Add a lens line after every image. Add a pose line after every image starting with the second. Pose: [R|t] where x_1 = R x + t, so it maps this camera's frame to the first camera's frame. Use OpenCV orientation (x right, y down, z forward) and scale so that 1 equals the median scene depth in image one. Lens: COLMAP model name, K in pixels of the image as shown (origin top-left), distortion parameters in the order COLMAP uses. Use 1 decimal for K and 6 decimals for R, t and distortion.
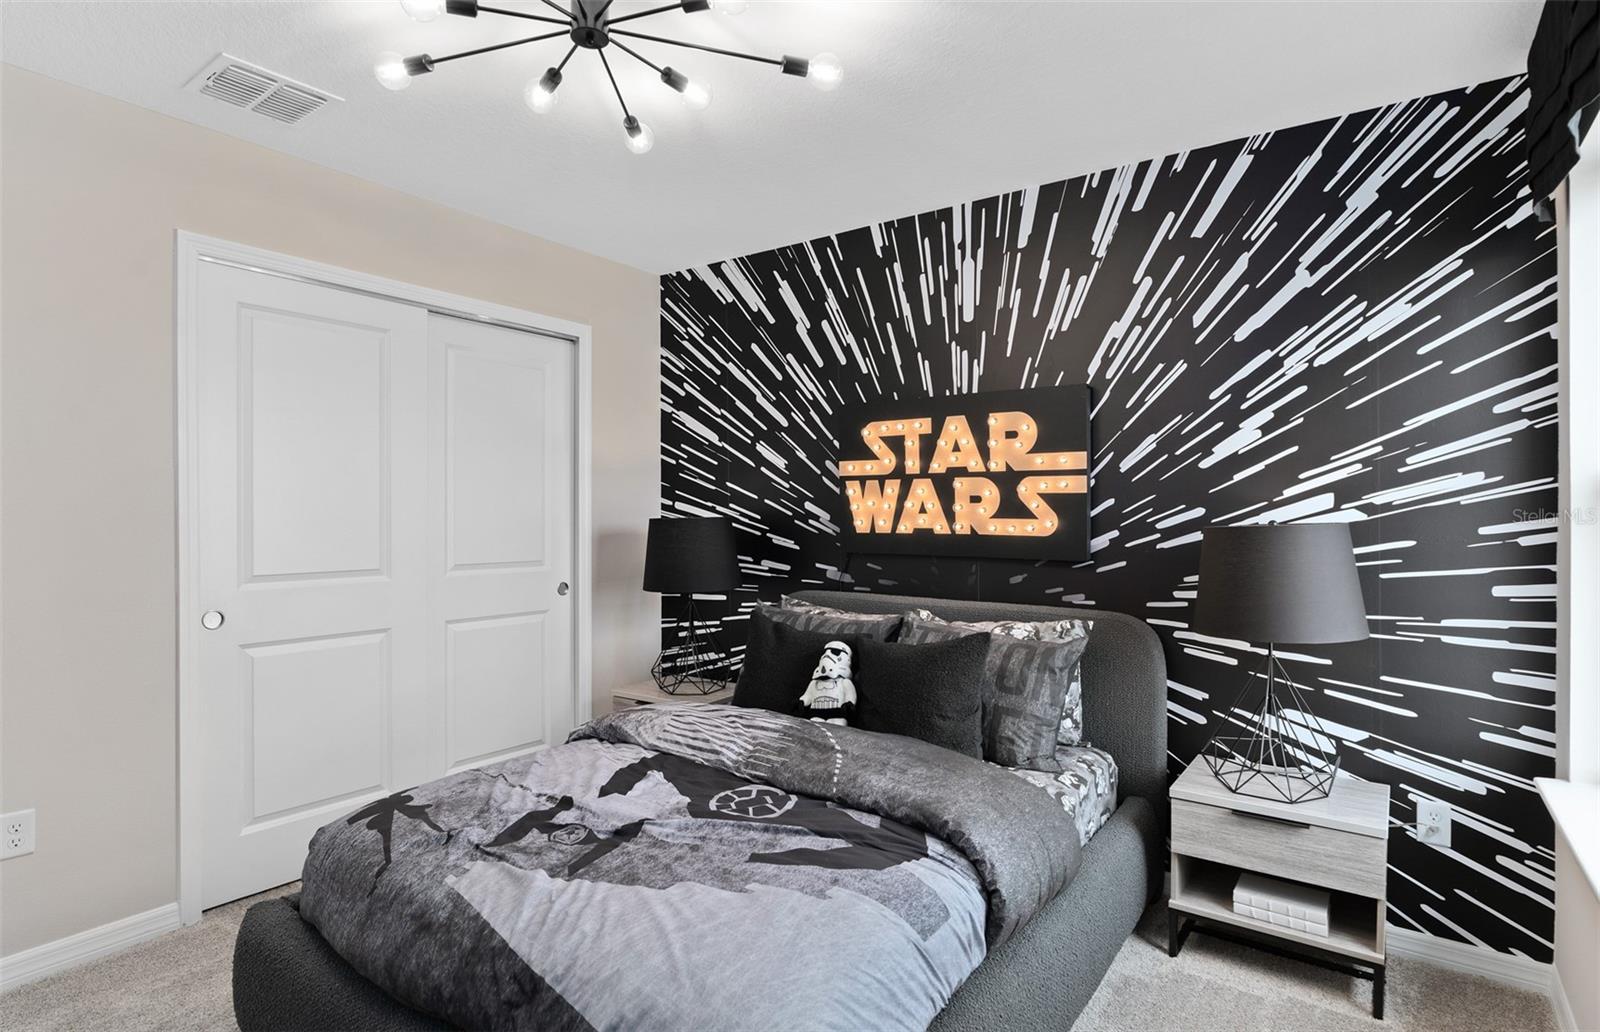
lens RADIAL K [[816.5, 0, 798.1], [0, 816.5, 515.2], [0, 0, 1]] dist [-0.012875, 0.002126]
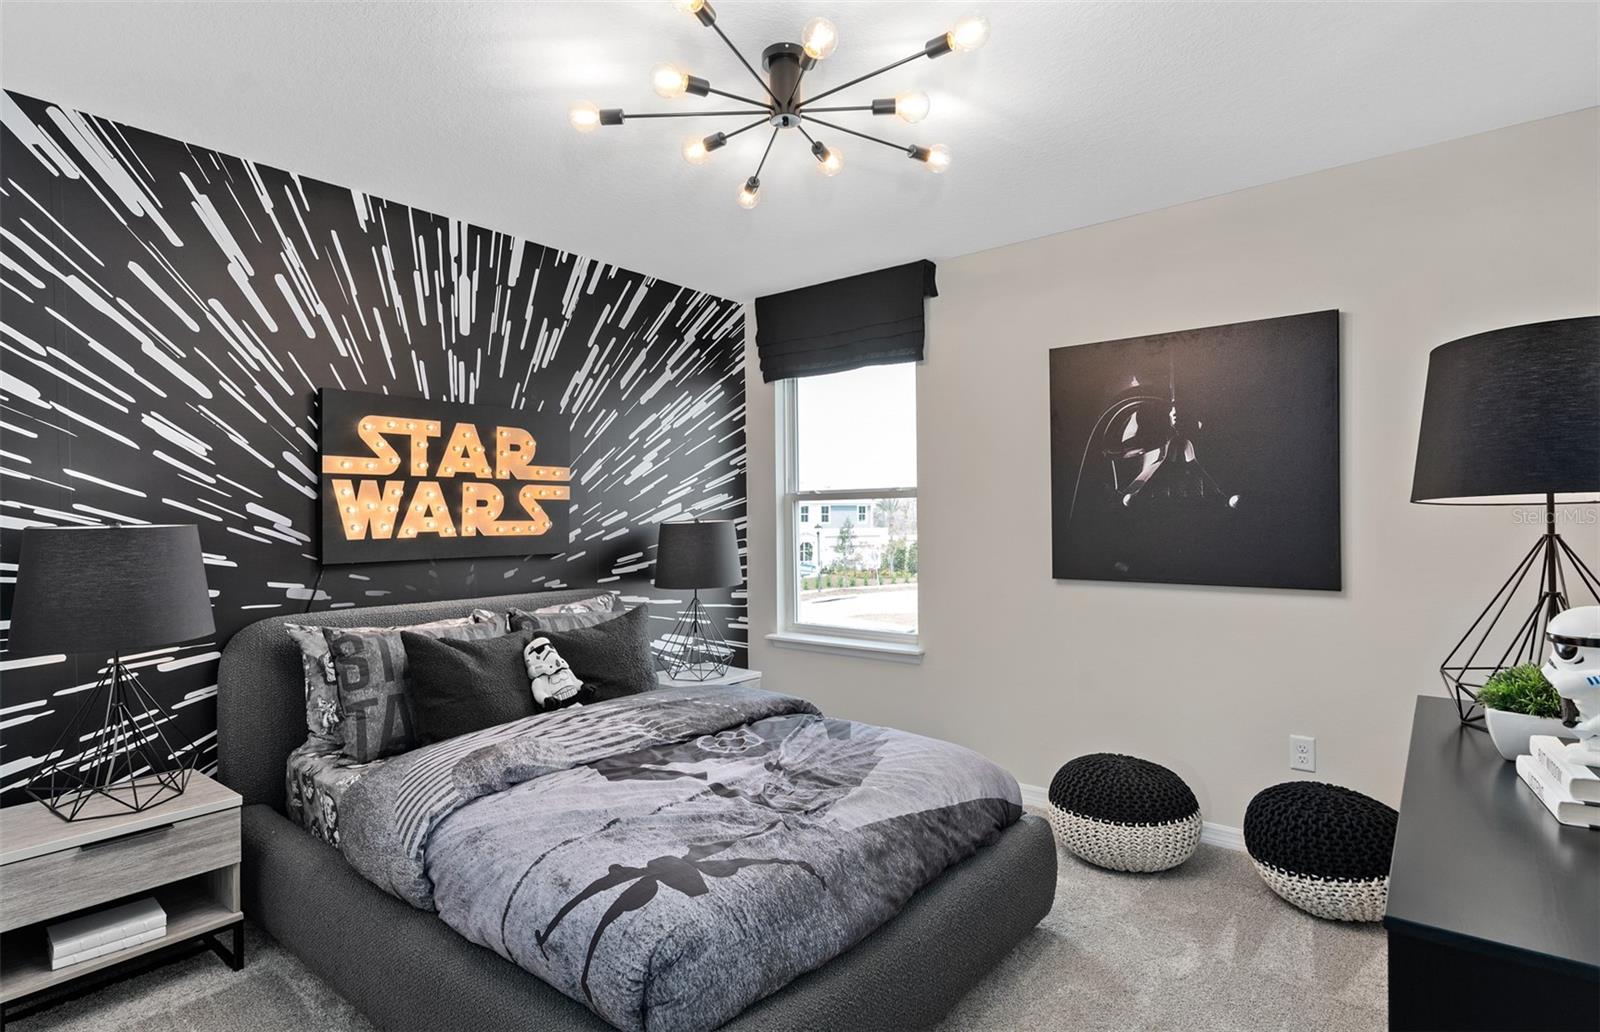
lens RADIAL K [[811.4, 0, 800.0], [0, 811.4, 516.0], [0, 0, 1]] dist [-0.009236, 0.000494]
pose [[0.048542, -0.002659, 0.998818, -0.849025], [0.010601, 0.999942, 0.002147, -0.000604], [-0.998765, 0.010484, 0.048568, 0.536541]]
